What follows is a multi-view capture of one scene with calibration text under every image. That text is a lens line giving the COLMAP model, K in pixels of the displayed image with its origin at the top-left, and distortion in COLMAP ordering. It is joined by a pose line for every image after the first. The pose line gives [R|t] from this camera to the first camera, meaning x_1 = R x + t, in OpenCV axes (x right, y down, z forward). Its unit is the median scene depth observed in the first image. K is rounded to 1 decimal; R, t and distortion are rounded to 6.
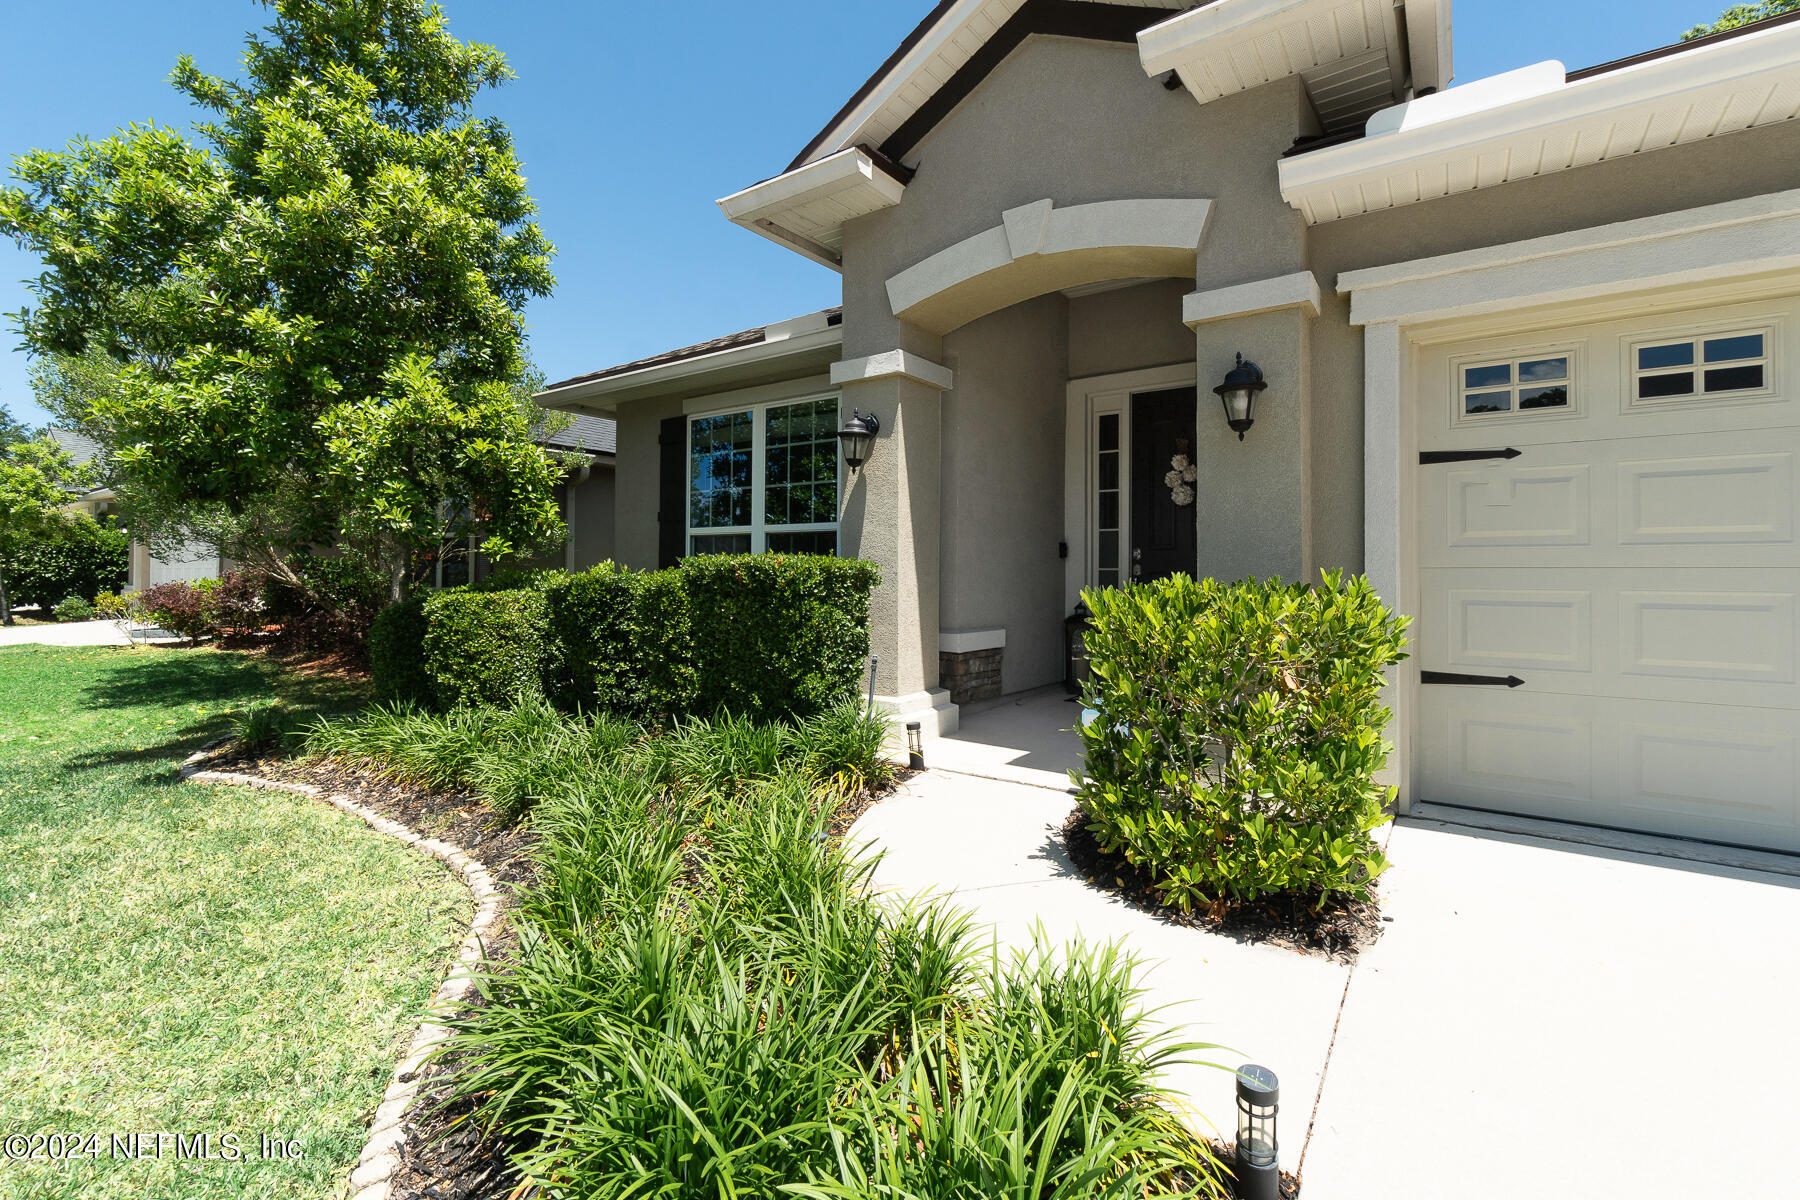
lens RADIAL K [[818.8, 0, 903.8], [0, 818.8, 571.2], [0, 0, 1]] dist [-0.000406, 0.000159]
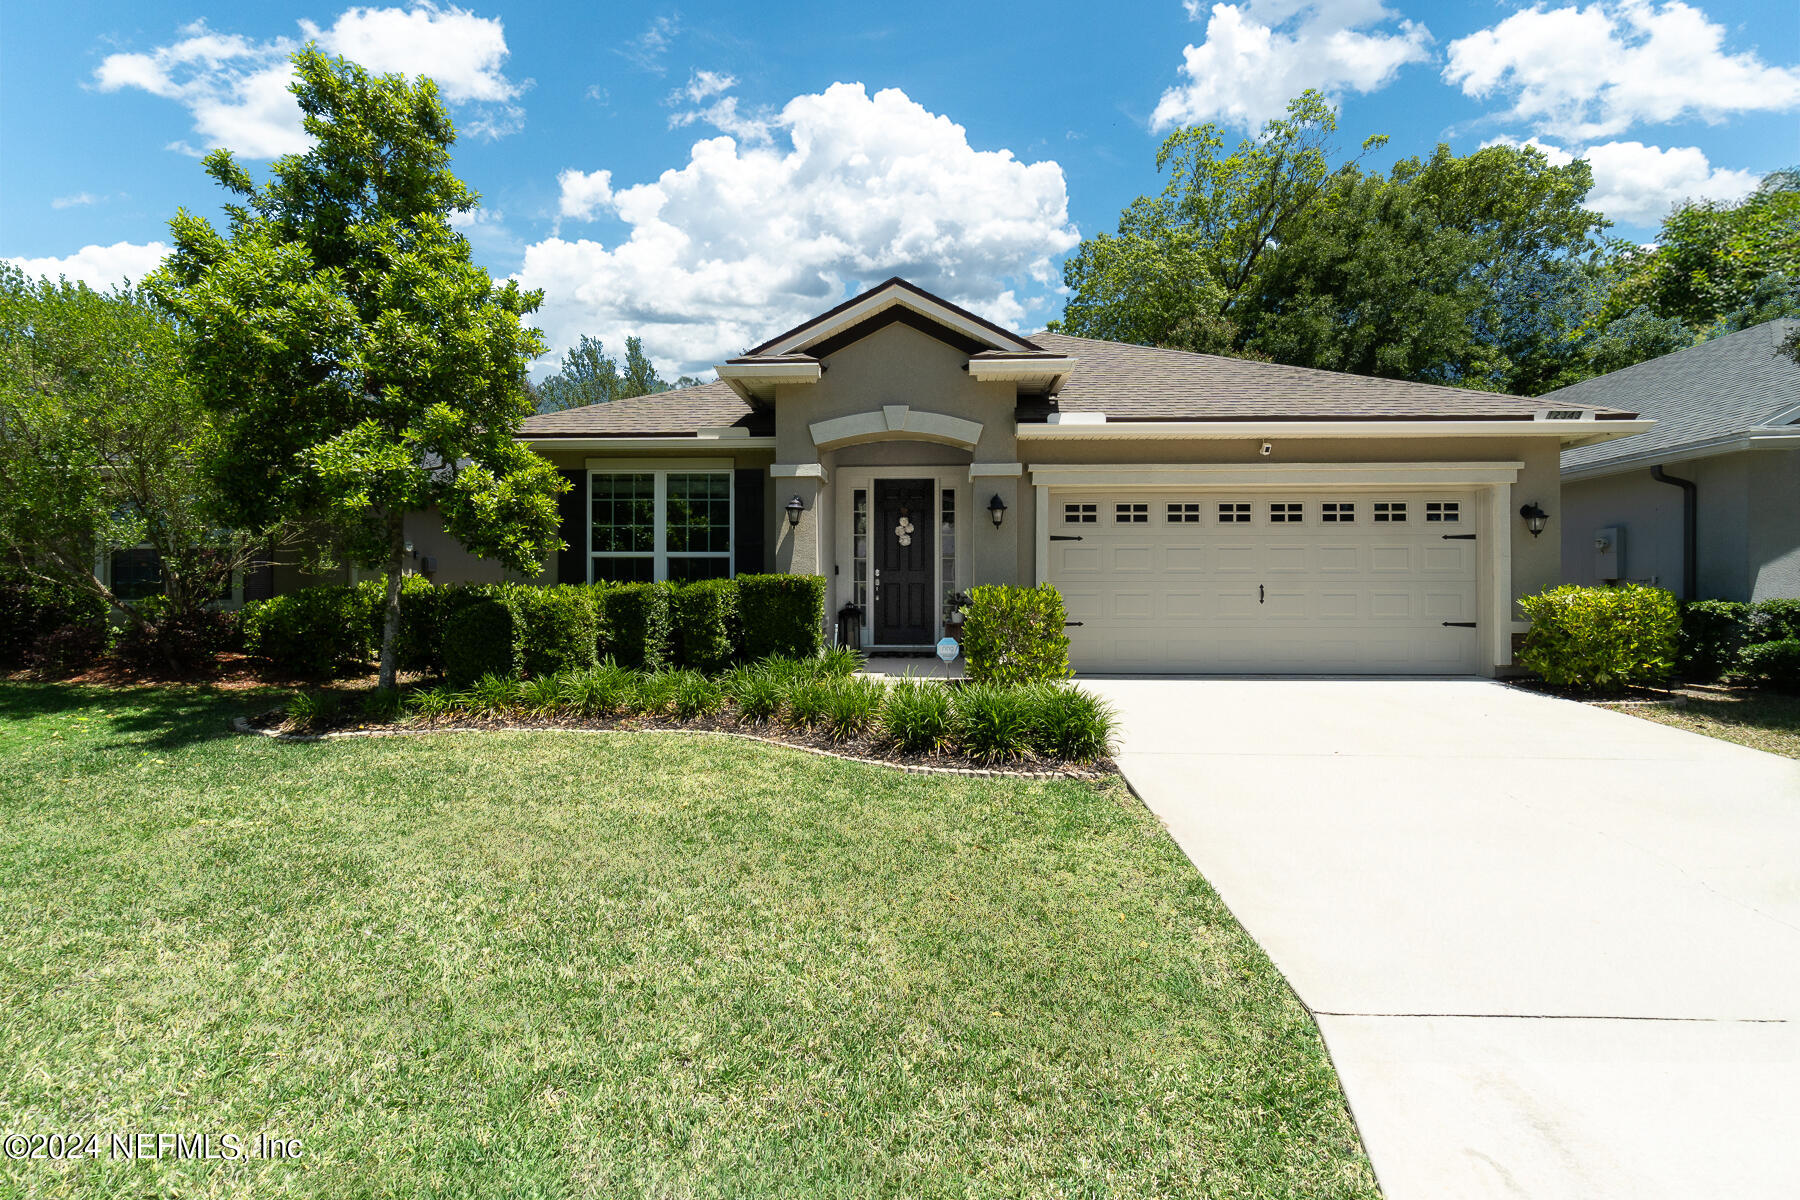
lens RADIAL K [[789.0, 0, 900.0], [0, 789.0, 600.0], [0, 0, 1]] dist [0.000163, 0.000013]
pose [[0.851715, -0.012215, 0.523863, -0.828049], [-0.000403, 0.999713, 0.023967, -0.004881], [-0.524006, -0.020624, 0.851465, -0.660515]]
